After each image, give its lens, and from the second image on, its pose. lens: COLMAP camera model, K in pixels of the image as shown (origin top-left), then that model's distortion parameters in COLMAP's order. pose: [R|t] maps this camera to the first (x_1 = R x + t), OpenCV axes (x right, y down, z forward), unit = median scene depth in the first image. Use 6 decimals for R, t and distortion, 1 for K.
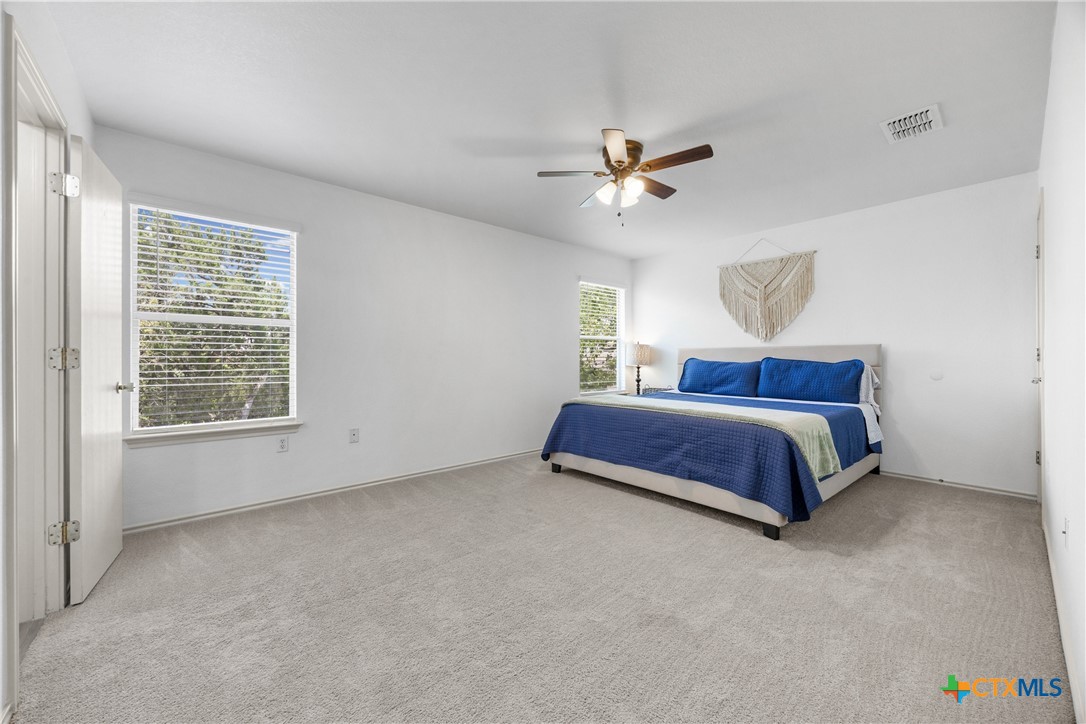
lens RADIAL K [[410.9, 0, 544.7], [0, 410.9, 361.6], [0, 0, 1]] dist [-0.003918, -0.000572]
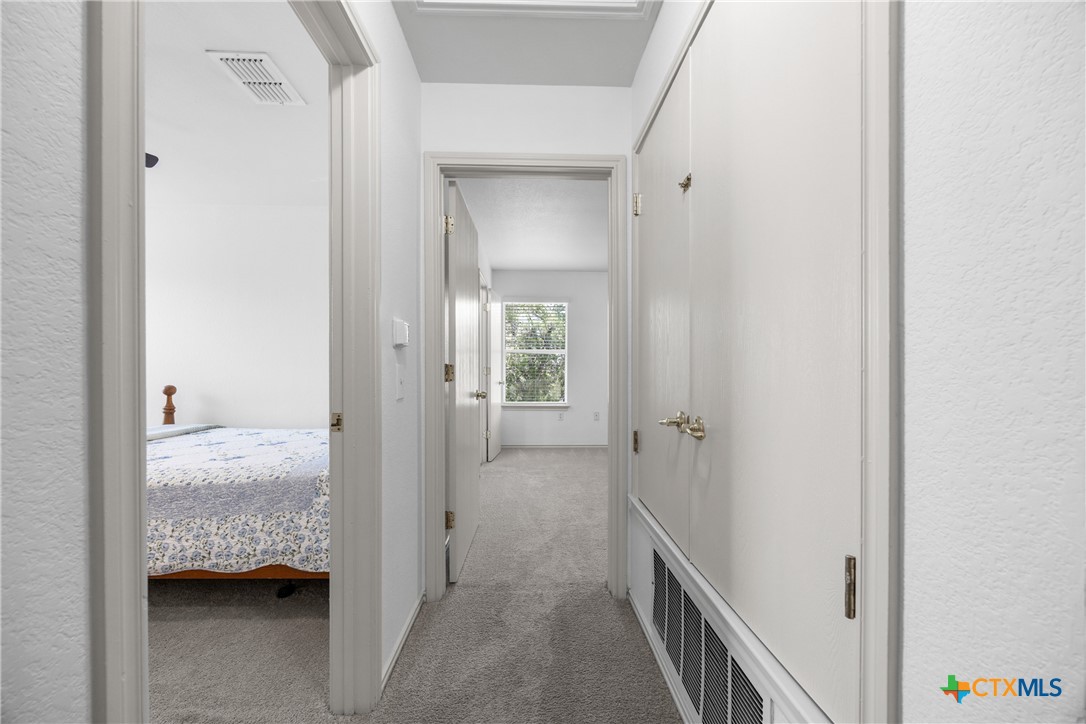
lens RADIAL K [[410.9, 0, 537.4], [0, 410.9, 375.7], [0, 0, 1]] dist [-0.003918, -0.000572]
pose [[0.766313, 0.004788, -0.642449, 0.567504], [-0.000878, 0.999979, 0.006405, 0.004451], [0.642466, -0.004344, 0.766302, -0.594059]]
